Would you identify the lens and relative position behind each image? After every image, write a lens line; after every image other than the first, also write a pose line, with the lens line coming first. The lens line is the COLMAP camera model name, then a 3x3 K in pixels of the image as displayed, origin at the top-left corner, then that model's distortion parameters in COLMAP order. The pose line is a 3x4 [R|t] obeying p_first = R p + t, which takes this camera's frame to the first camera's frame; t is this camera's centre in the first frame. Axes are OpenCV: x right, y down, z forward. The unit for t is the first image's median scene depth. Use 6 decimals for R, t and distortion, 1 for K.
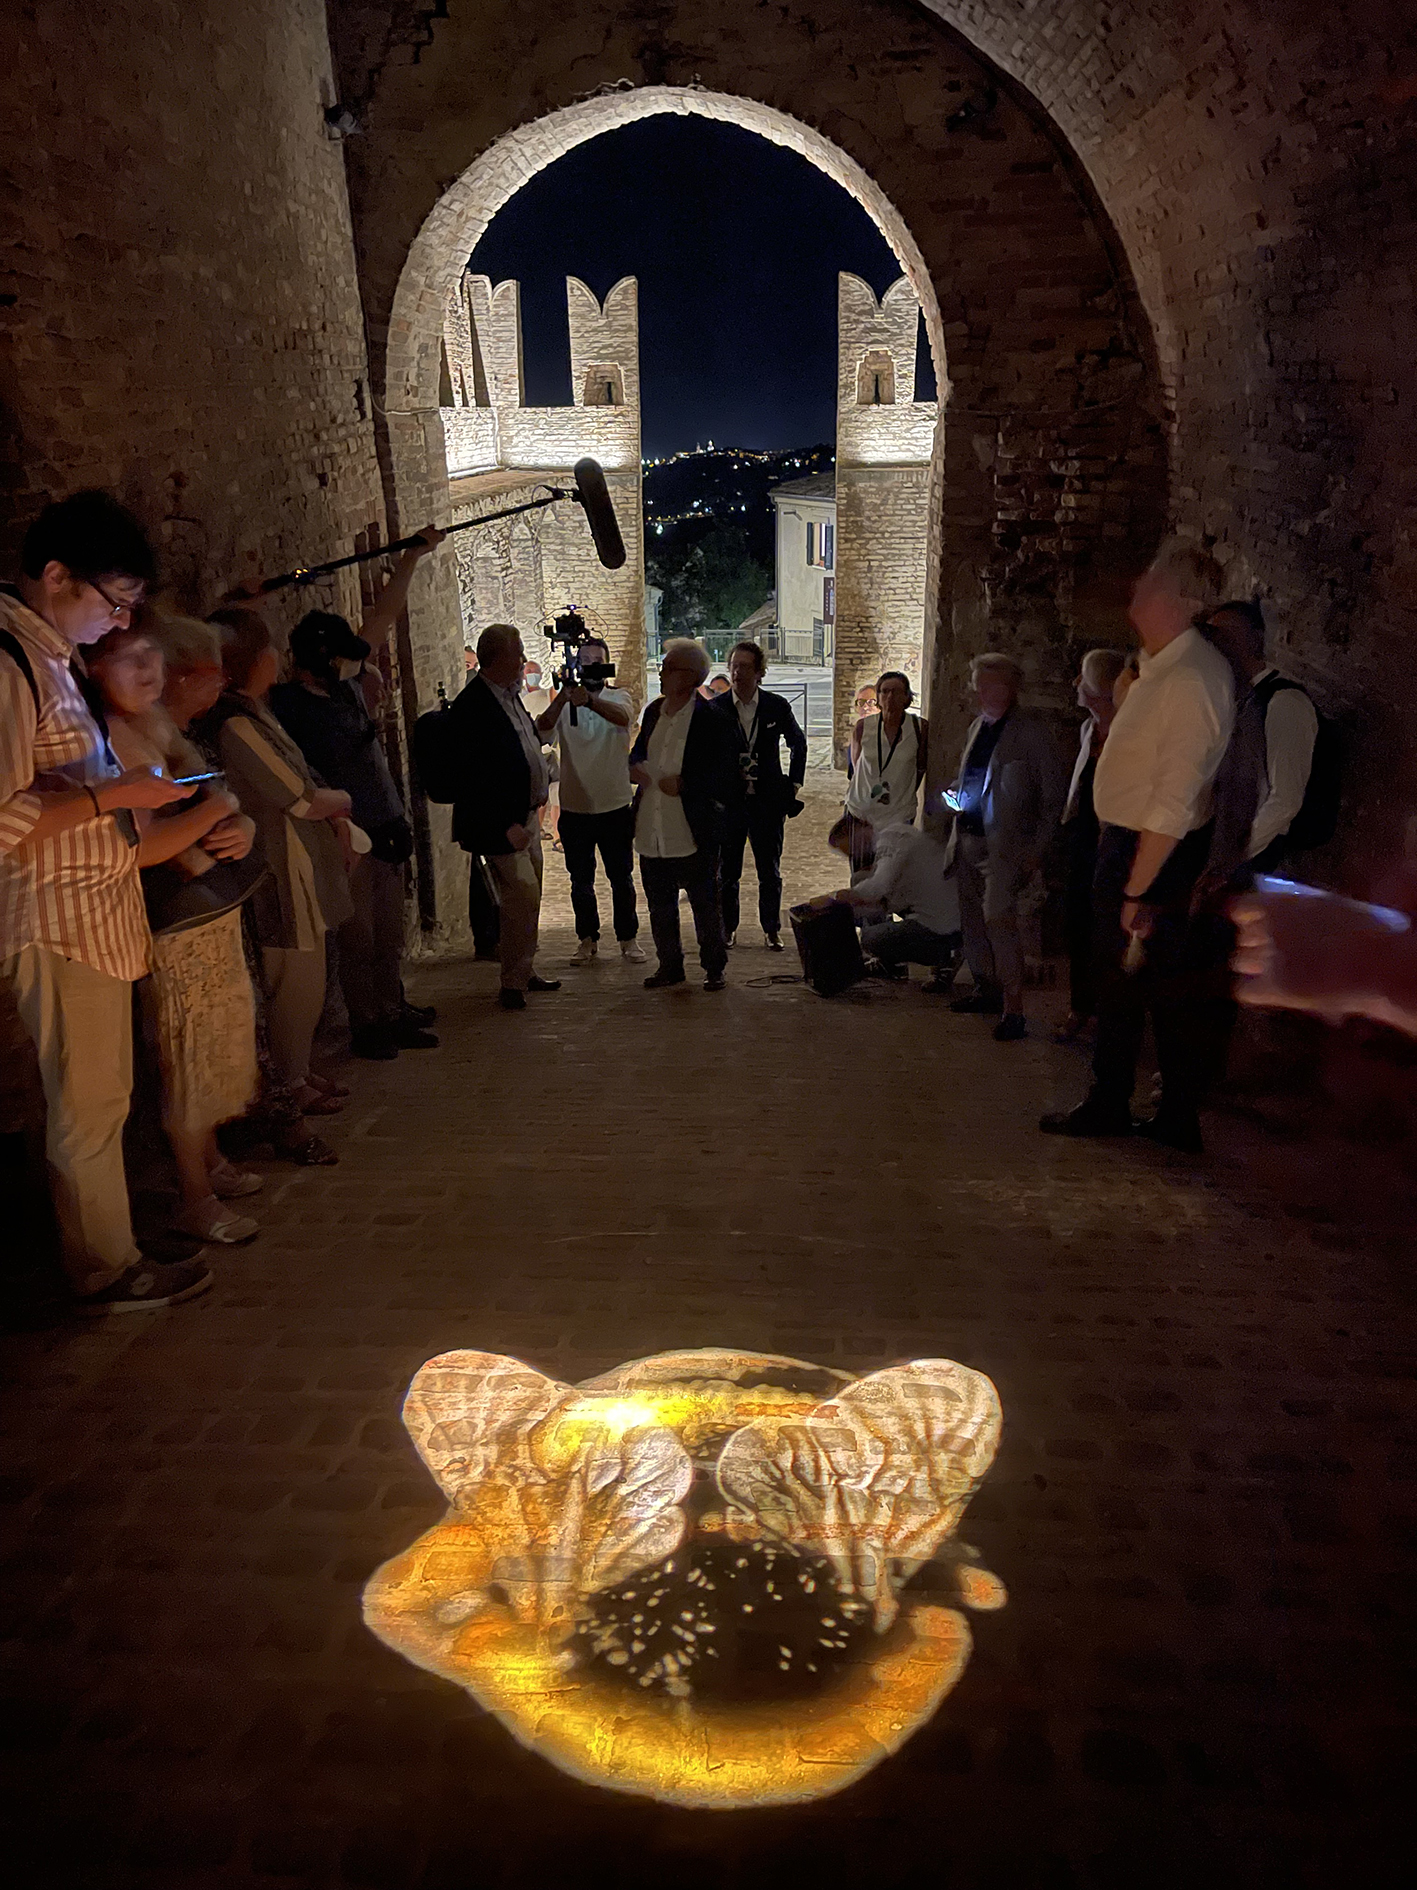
lens RADIAL K [[1414.7, 0, 707.9], [0, 1414.7, 953.9], [0, 0, 1]] dist [0.026993, -0.001240]
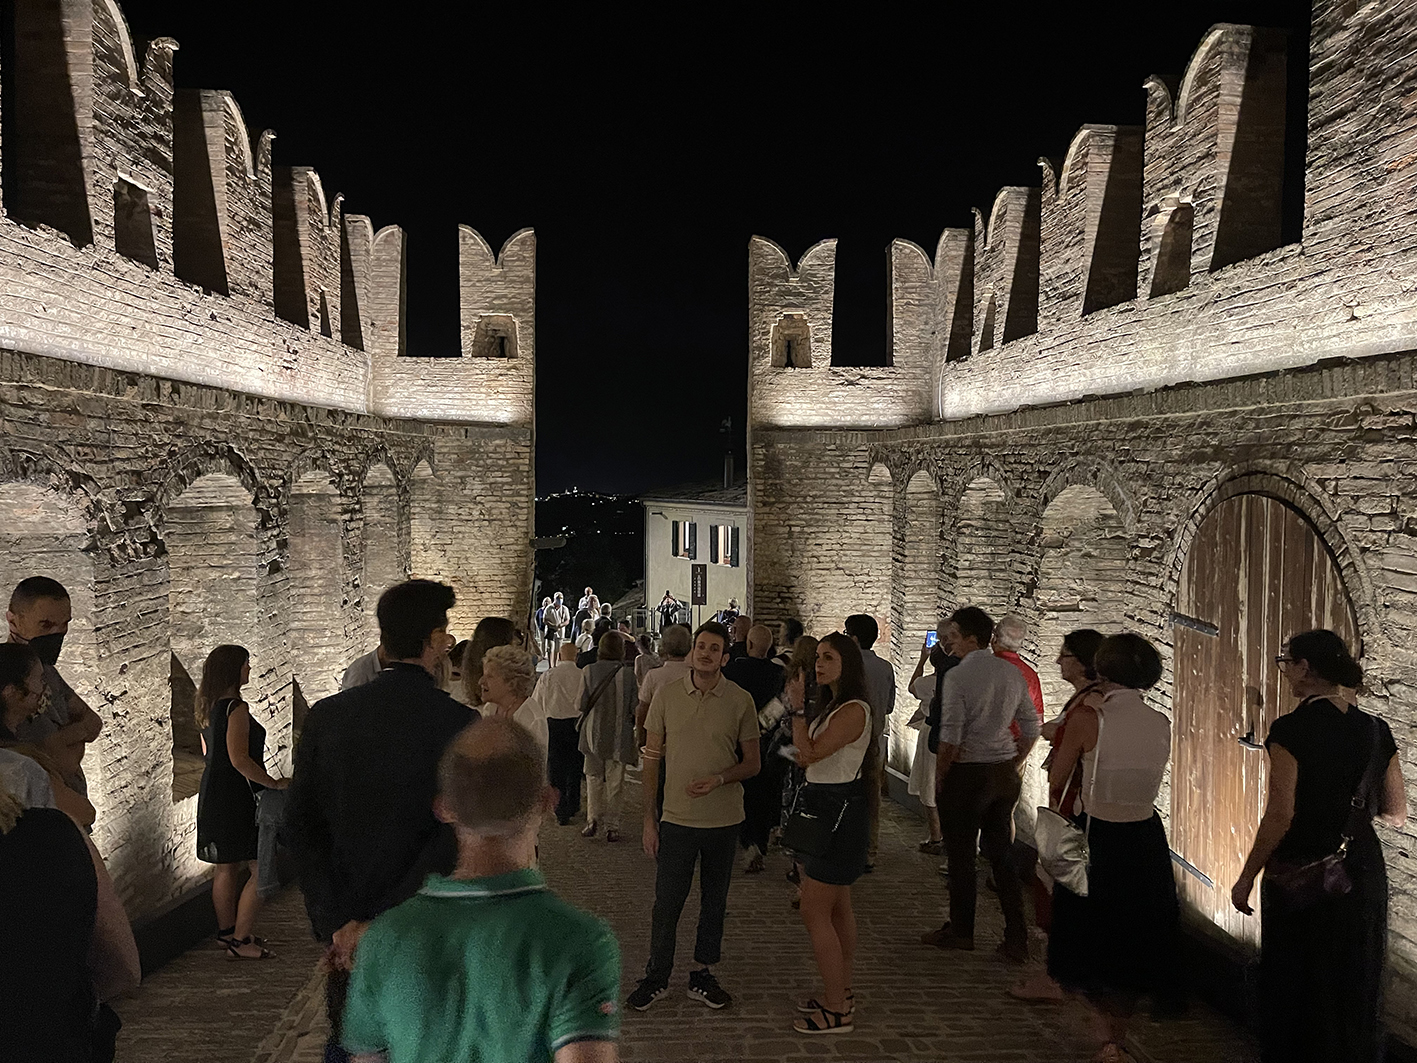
lens RADIAL K [[1060.6, 0, 713.2], [0, 1060.6, 535.7], [0, 0, 1]] dist [0.026993, -0.001240]
pose [[0.991201, 0.017657, 0.131180, -0.022551], [0.022106, 0.955061, -0.295584, -0.075709], [-0.130504, 0.295884, 0.946267, 0.379392]]
